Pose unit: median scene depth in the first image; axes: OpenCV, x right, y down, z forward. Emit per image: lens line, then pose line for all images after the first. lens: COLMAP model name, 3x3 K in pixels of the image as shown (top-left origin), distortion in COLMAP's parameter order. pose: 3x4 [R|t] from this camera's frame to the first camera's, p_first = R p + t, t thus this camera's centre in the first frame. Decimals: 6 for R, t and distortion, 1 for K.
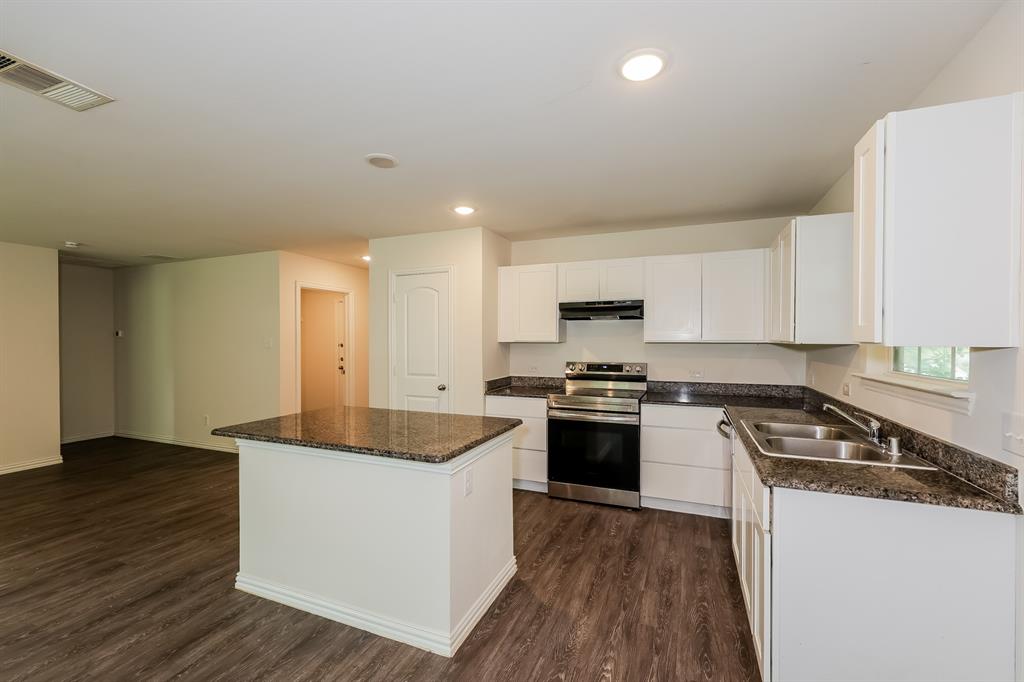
lens RADIAL K [[428.8, 0, 507.0], [0, 428.8, 334.2], [0, 0, 1]] dist [0.004892, -0.000606]
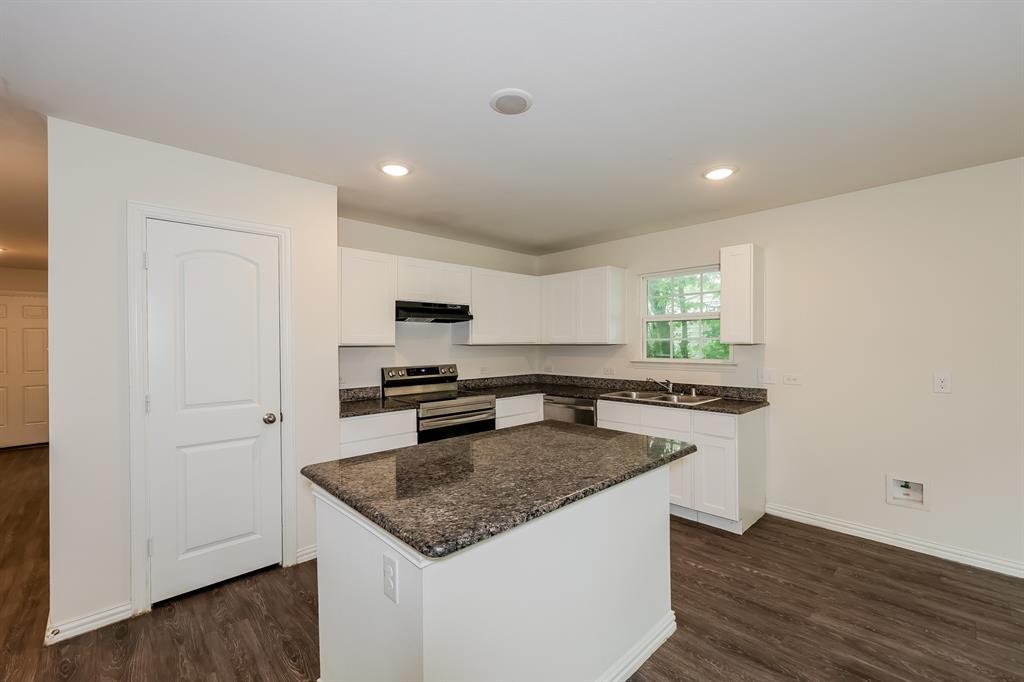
lens RADIAL K [[428.8, 0, 513.5], [0, 428.8, 343.3], [0, 0, 1]] dist [0.004892, -0.000606]
pose [[0.405176, -0.001815, 0.914237, -0.590667], [-0.007741, 0.999955, 0.005416, 0.008023], [-0.914206, -0.009271, 0.405144, 0.430071]]
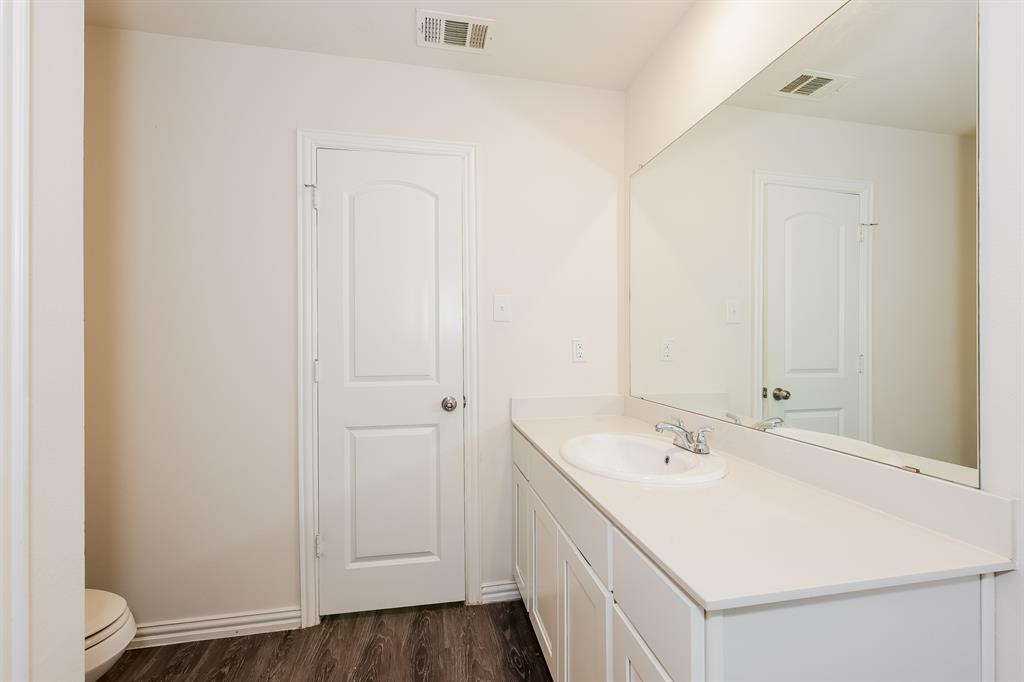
lens RADIAL K [[428.8, 0, 506.9], [0, 428.8, 344.6], [0, 0, 1]] dist [0.004892, -0.000606]
pose [[0.845781, 0.002468, 0.533525, -0.351287], [-0.004798, 0.999984, 0.002980, 0.061202], [-0.533509, -0.005080, 0.845779, 0.587963]]
